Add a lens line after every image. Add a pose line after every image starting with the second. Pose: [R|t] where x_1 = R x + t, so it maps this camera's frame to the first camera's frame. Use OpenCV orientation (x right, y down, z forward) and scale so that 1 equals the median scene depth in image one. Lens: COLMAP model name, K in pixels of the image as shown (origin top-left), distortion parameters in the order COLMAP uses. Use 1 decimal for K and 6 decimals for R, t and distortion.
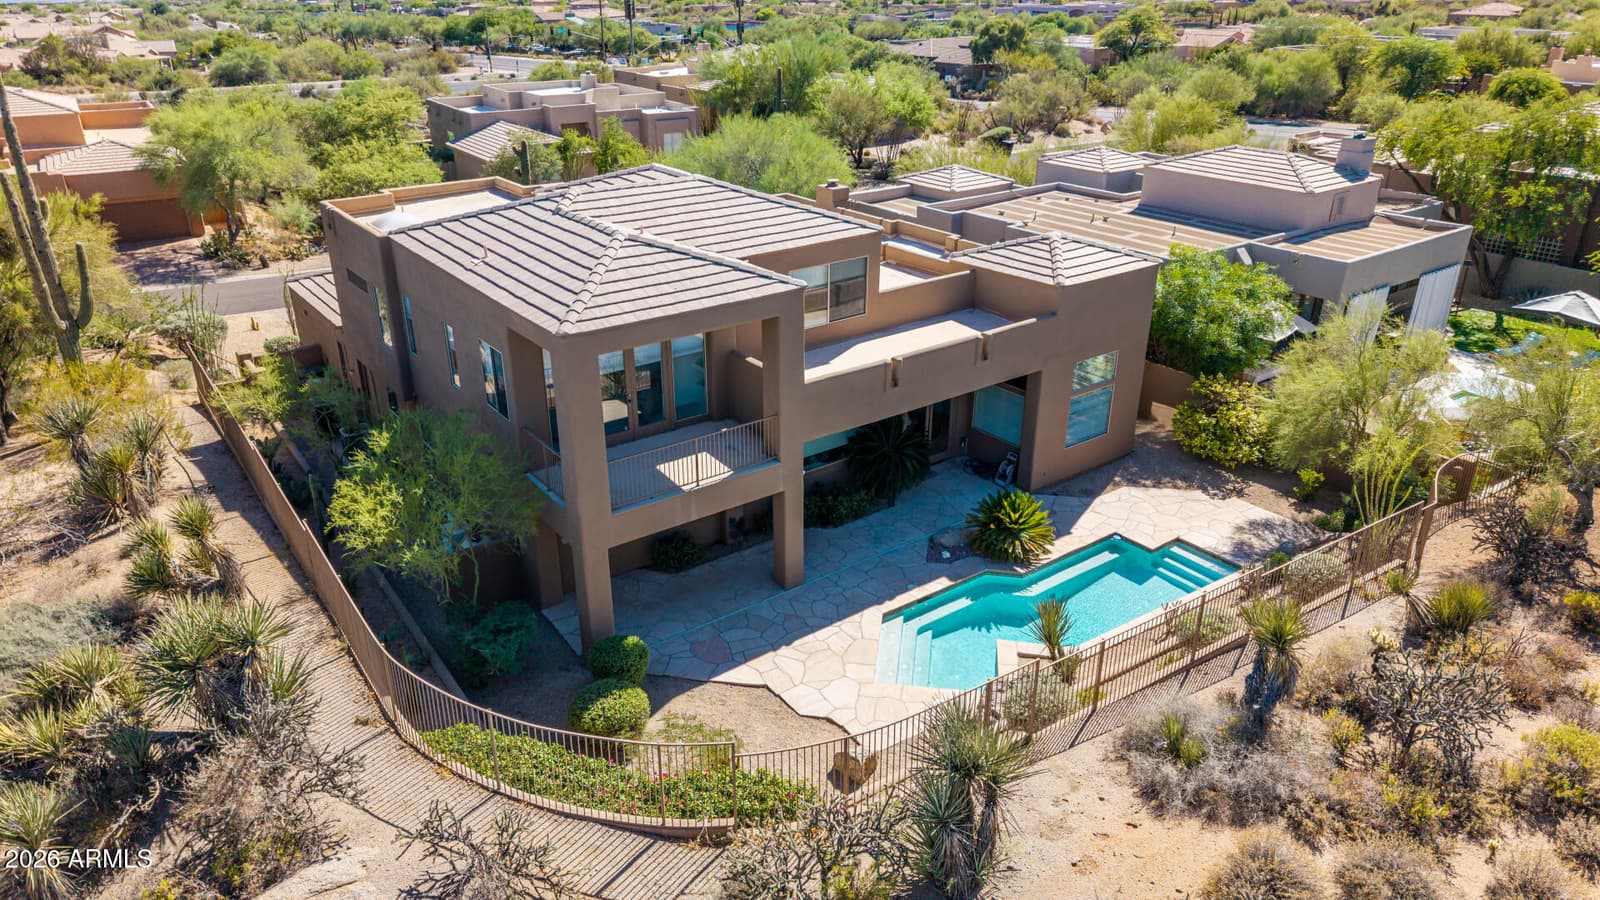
lens RADIAL K [[1060.8, 0, 800.0], [0, 1060.8, 450.0], [0, 0, 1]] dist [0.061745, -0.067638]
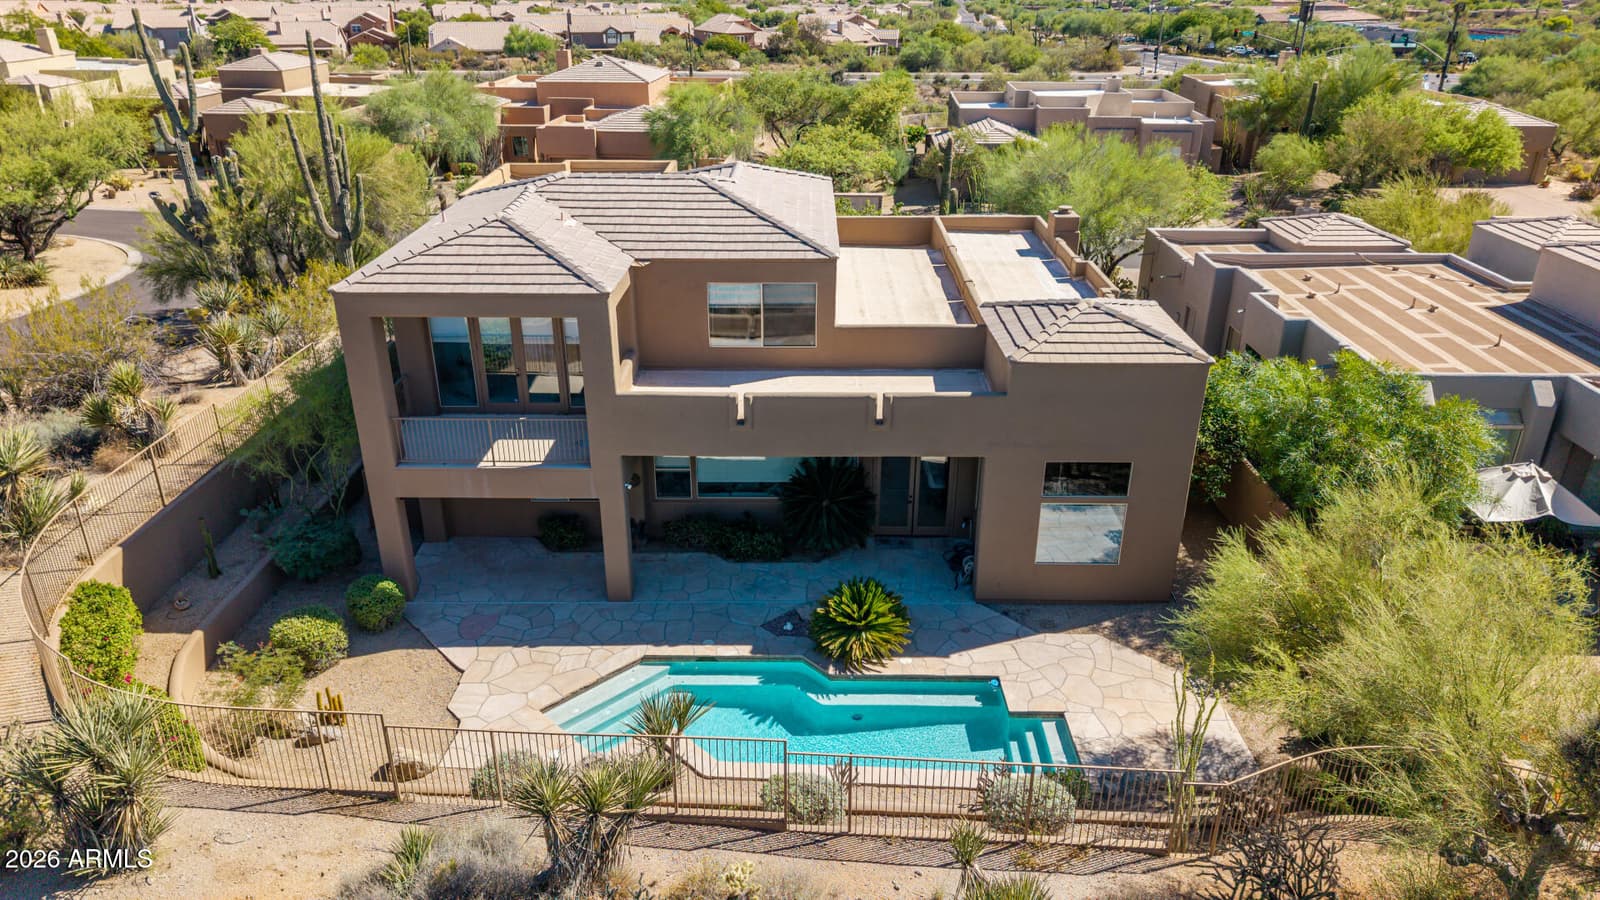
lens RADIAL K [[1071.1, 0, 800.0], [0, 1071.1, 450.0], [0, 0, 1]] dist [0.013259, -0.006336]
pose [[0.798058, 0.252484, -0.547134, 0.582527], [-0.251944, 0.964621, 0.077651, -0.112422], [0.547382, 0.075877, 0.833436, 0.247105]]
